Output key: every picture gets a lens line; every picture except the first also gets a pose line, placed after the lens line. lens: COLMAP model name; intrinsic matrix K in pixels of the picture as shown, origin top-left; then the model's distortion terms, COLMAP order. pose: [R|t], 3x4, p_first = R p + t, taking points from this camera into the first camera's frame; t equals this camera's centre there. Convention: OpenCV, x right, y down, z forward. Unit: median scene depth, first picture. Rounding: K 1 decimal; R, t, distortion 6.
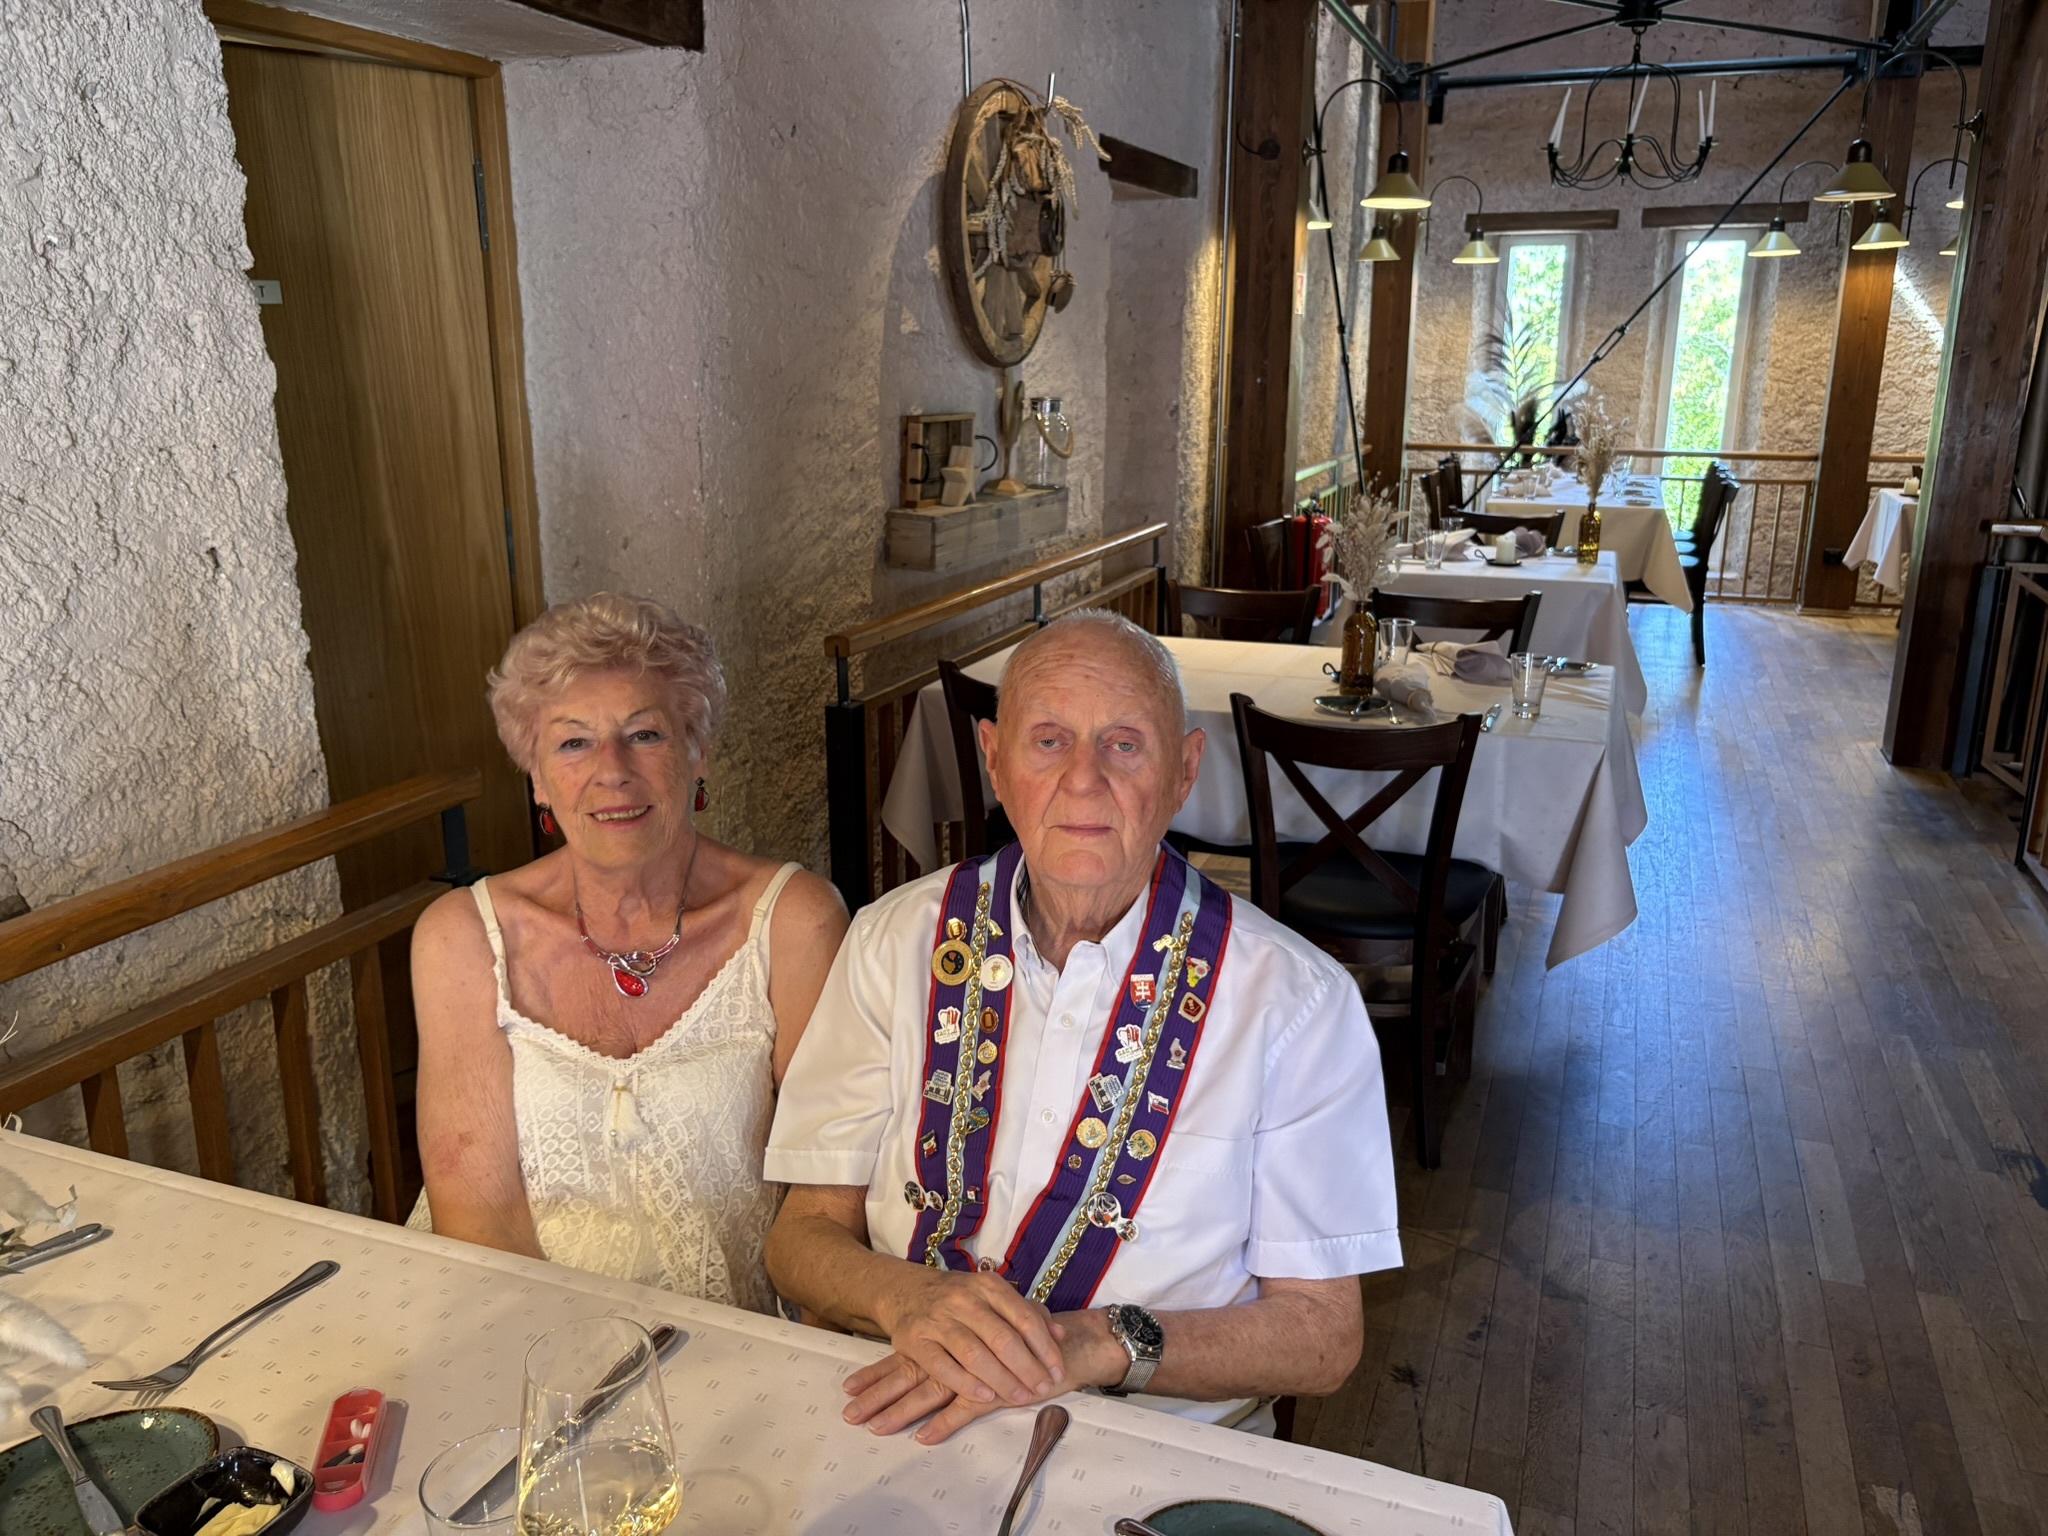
lens RADIAL K [[1540.7, 0, 1027.8], [0, 1540.7, 763.5], [0, 0, 1]] dist [-0.002850, -0.001185]
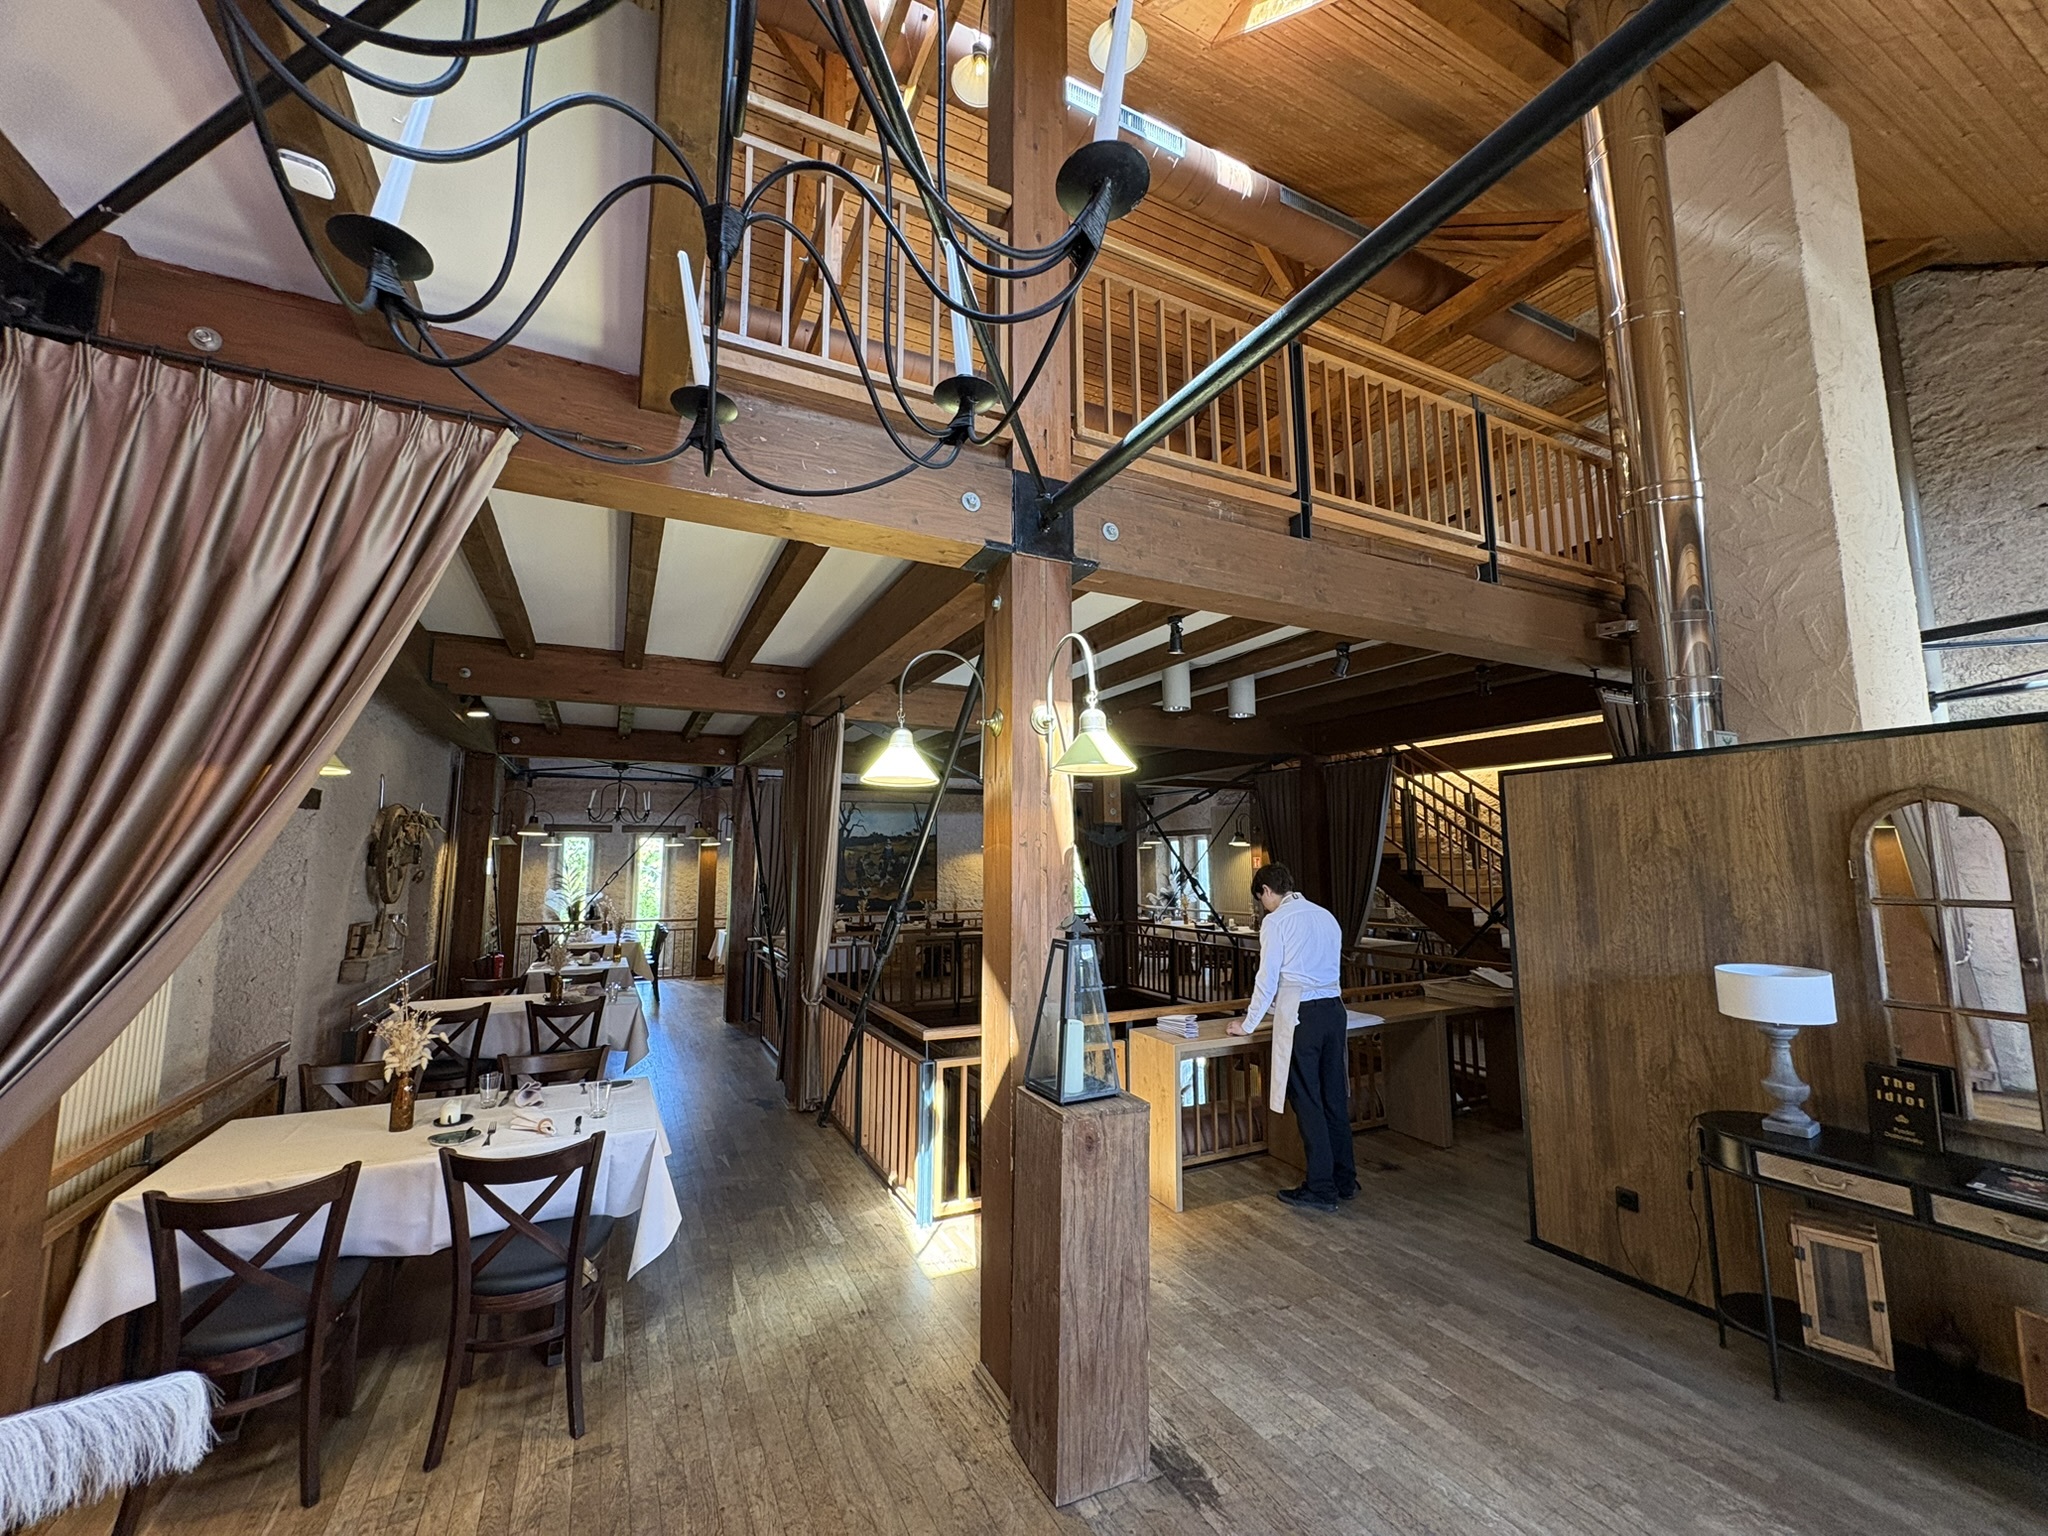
lens RADIAL K [[817.7, 0, 1019.1], [0, 817.7, 764.5], [0, 0, 1]] dist [-0.001429, -0.000023]
pose [[0.675337, 0.084347, 0.732670, -0.185755], [0.196490, 0.936954, -0.288979, 0.075510], [-0.710852, 0.339121, 0.616187, -0.396272]]
